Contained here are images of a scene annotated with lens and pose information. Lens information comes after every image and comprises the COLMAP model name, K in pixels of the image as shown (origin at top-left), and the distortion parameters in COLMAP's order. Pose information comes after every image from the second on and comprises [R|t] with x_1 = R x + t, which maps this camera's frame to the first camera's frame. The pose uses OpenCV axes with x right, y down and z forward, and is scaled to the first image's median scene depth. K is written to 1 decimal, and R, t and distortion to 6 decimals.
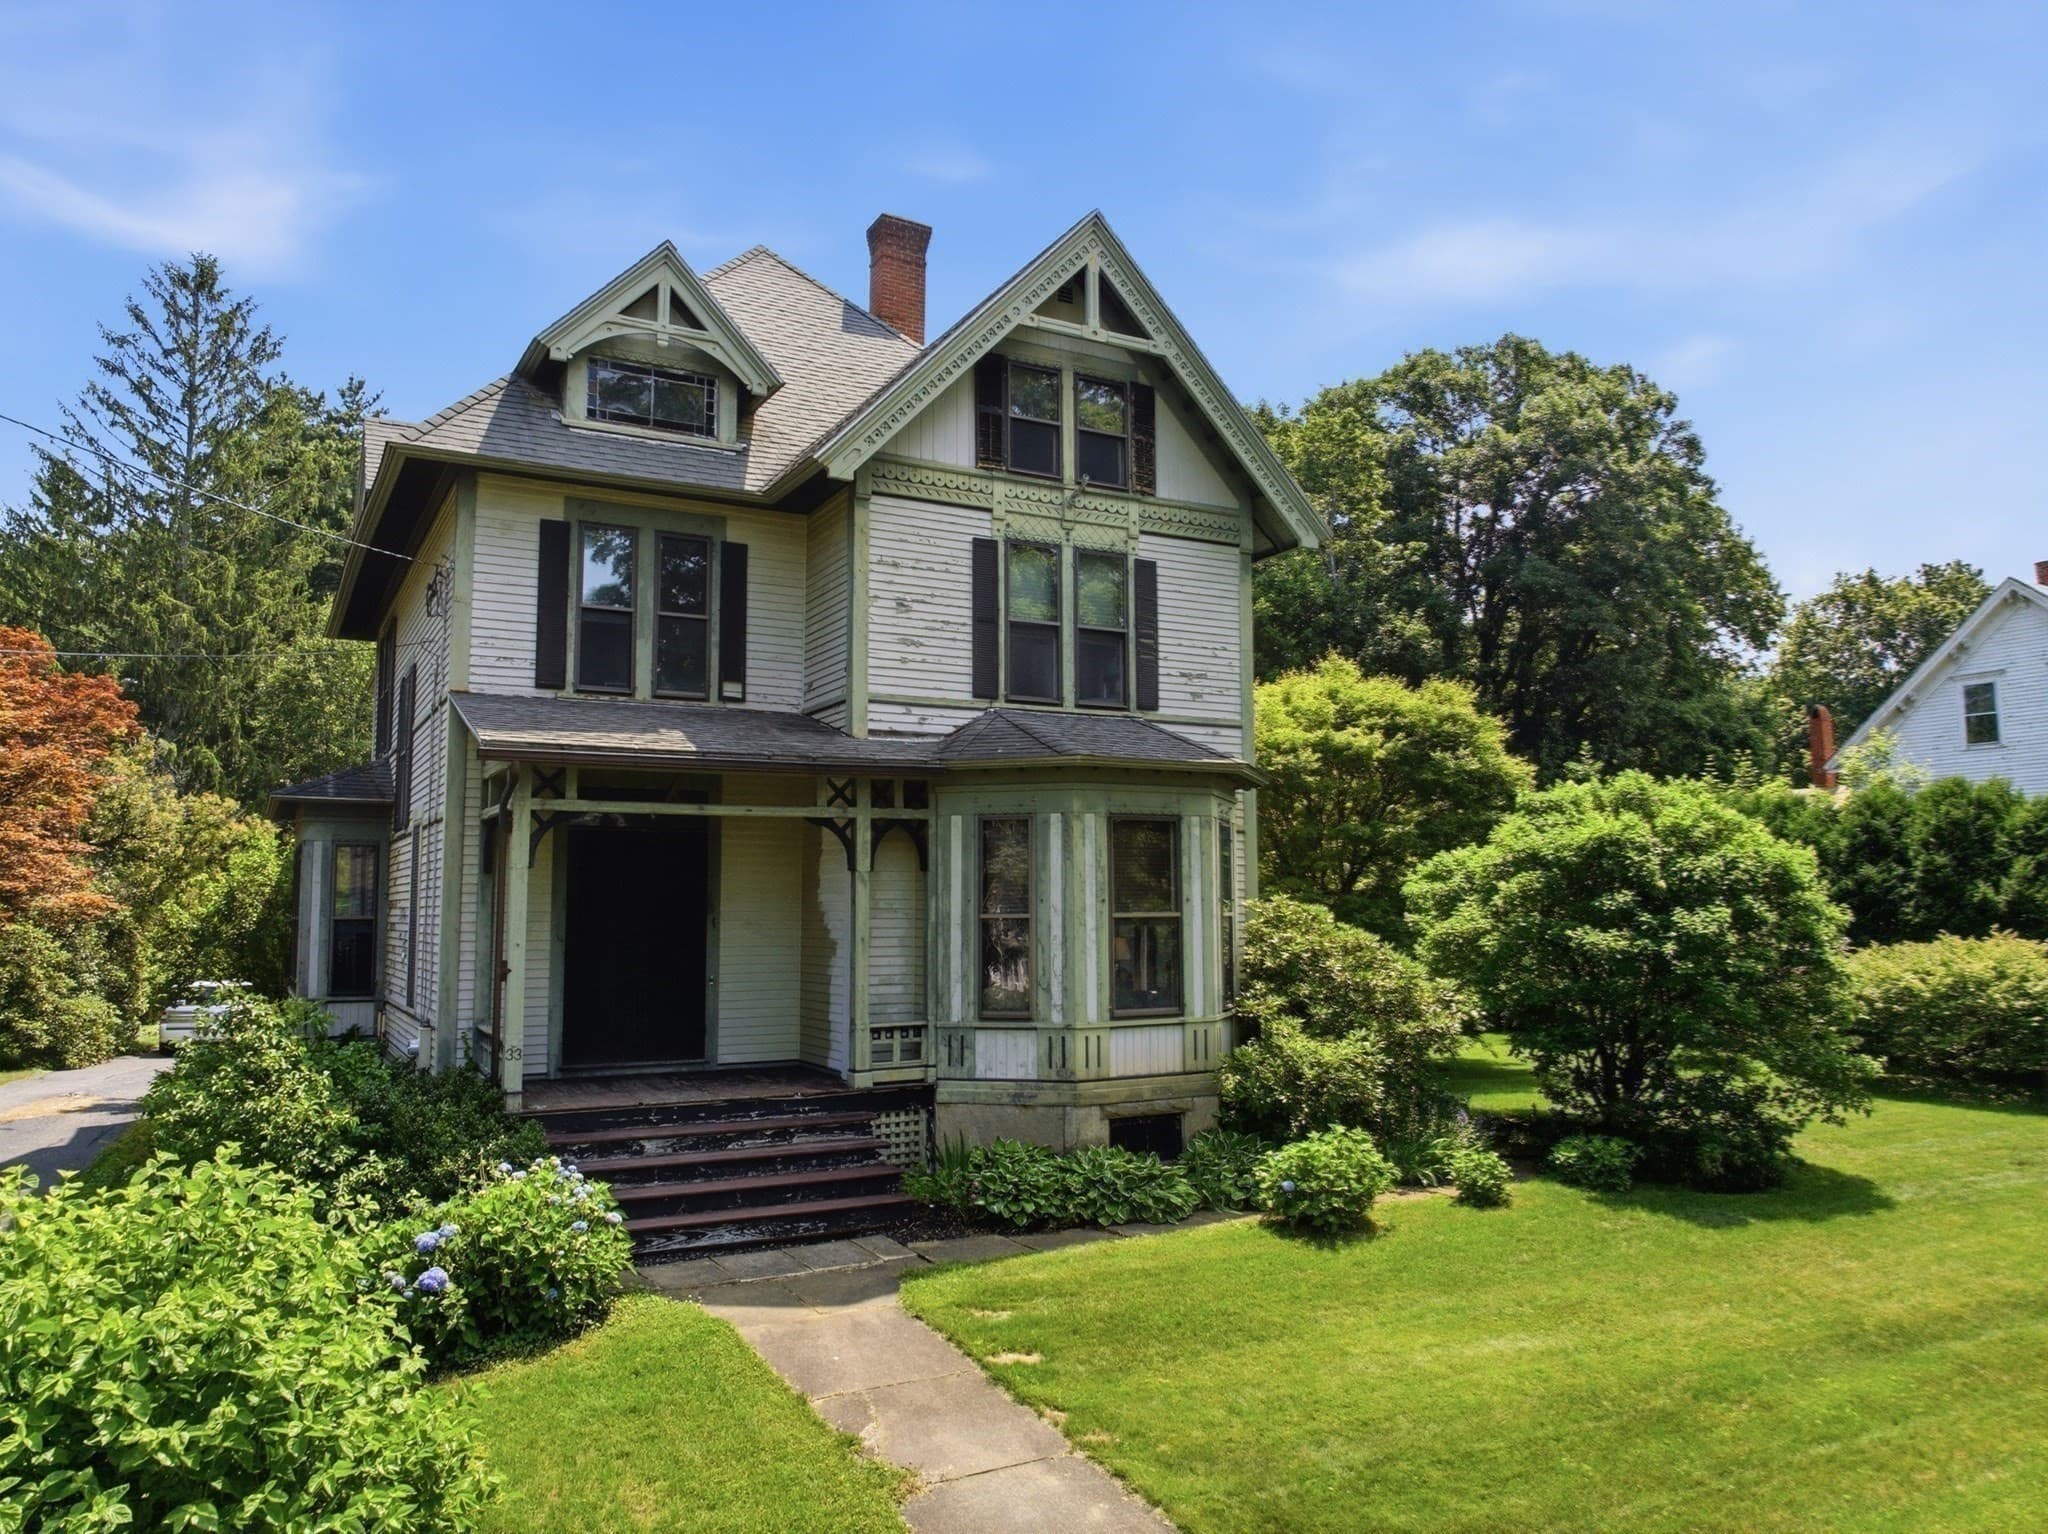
lens RADIAL K [[1450.5, 0, 1024.0], [0, 1450.5, 767.0], [0, 0, 1]] dist [-0.002304, -0.001003]
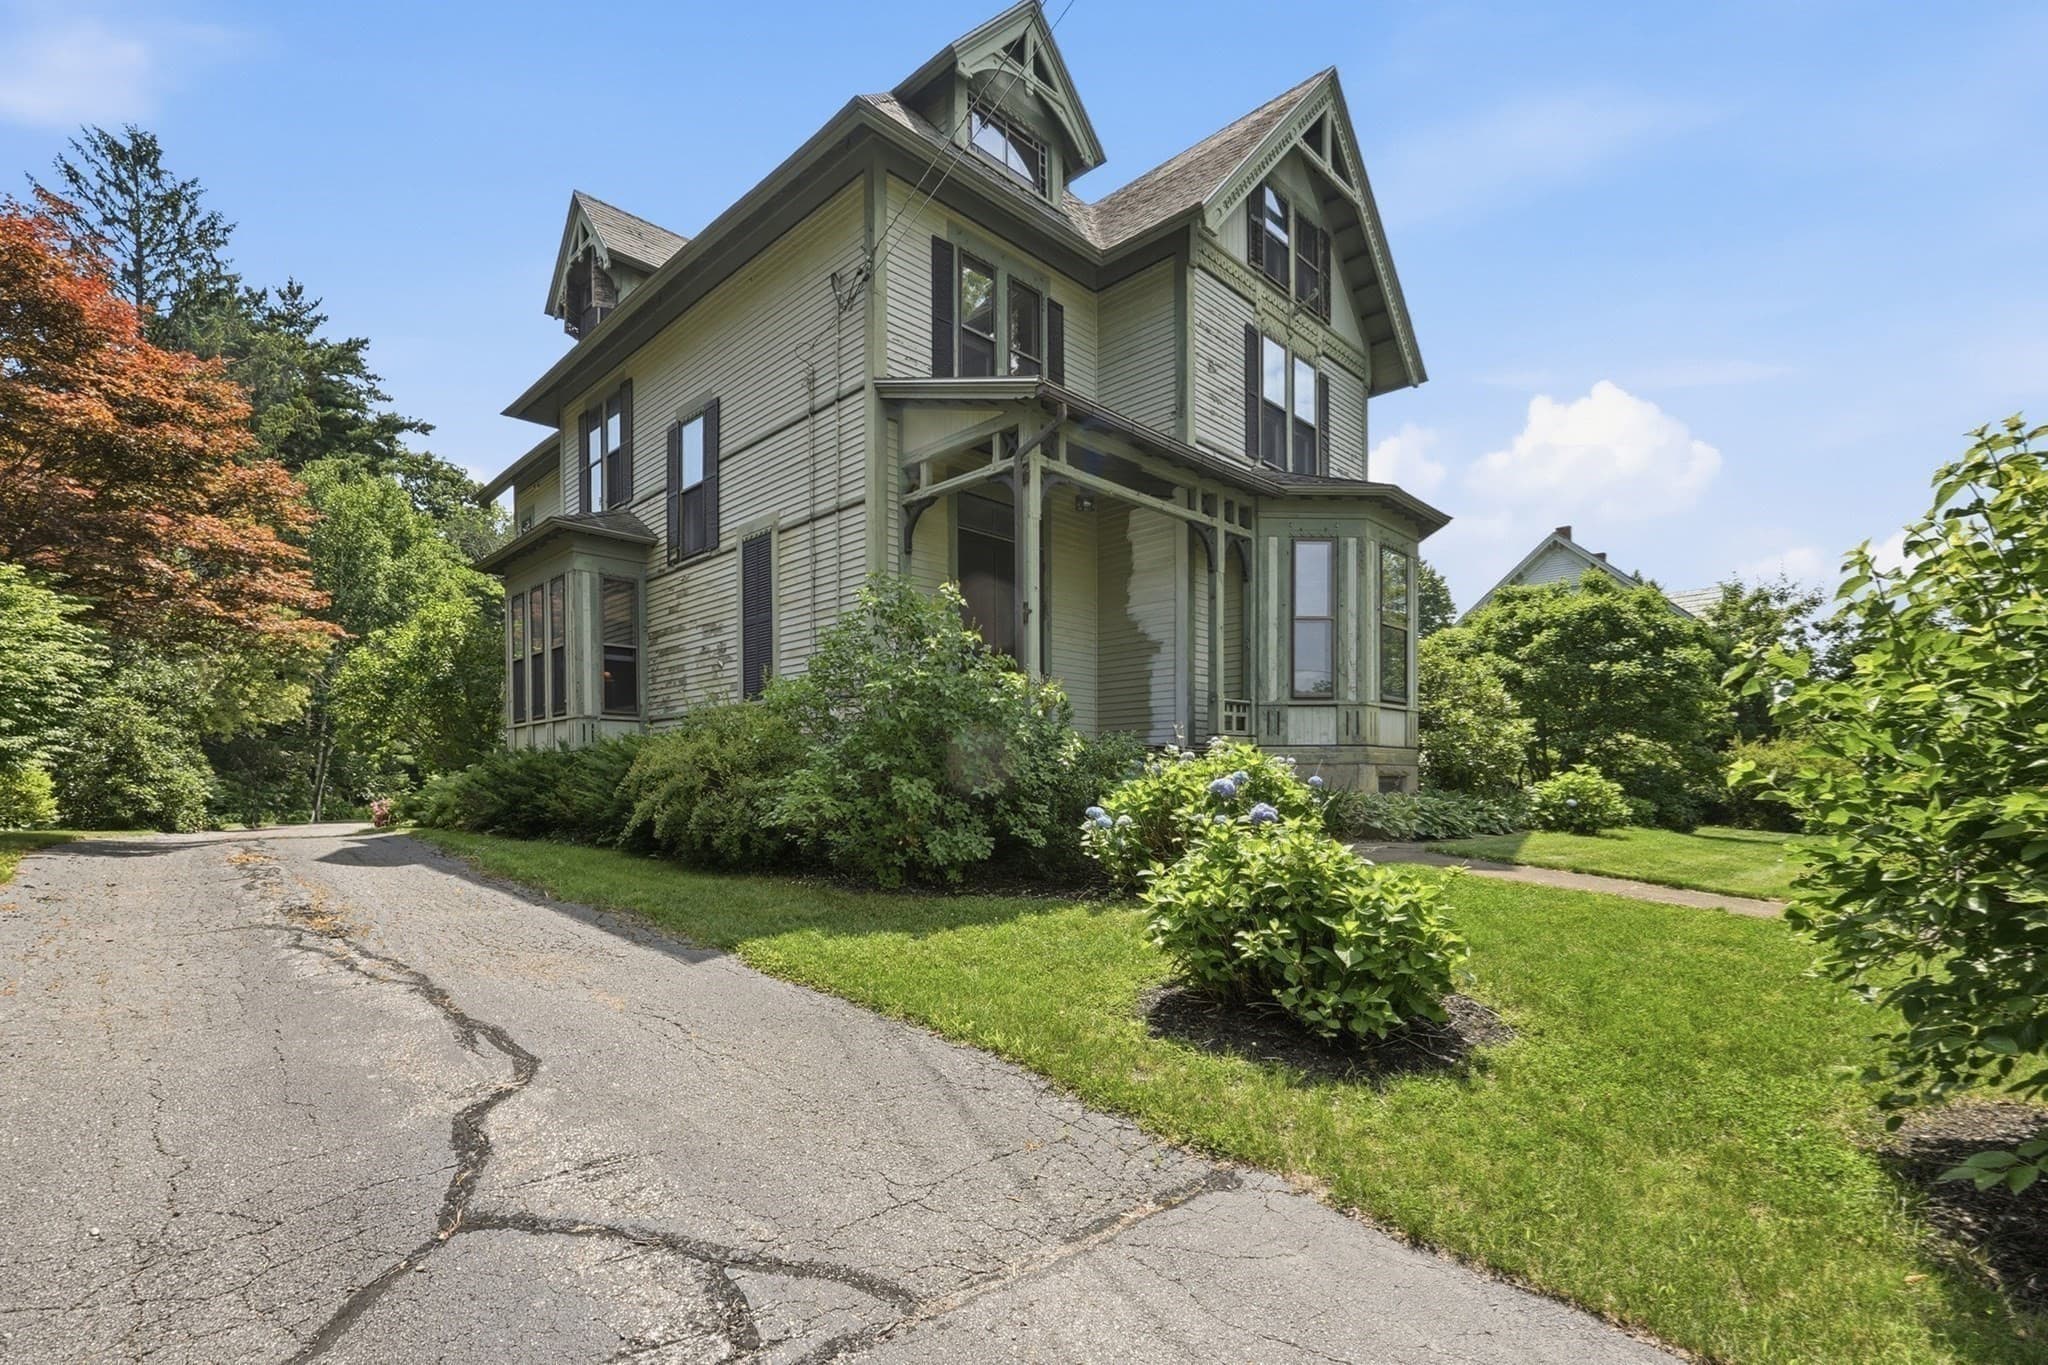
lens RADIAL K [[951.2, 0, 1022.1], [0, 951.2, 809.6], [0, 0, 1]] dist [0.001302, -0.000182]
pose [[0.955739, -0.007237, 0.294125, -0.449603], [-0.025118, 0.994040, 0.106079, 0.168233], [-0.293140, -0.108772, 0.949862, 0.239008]]
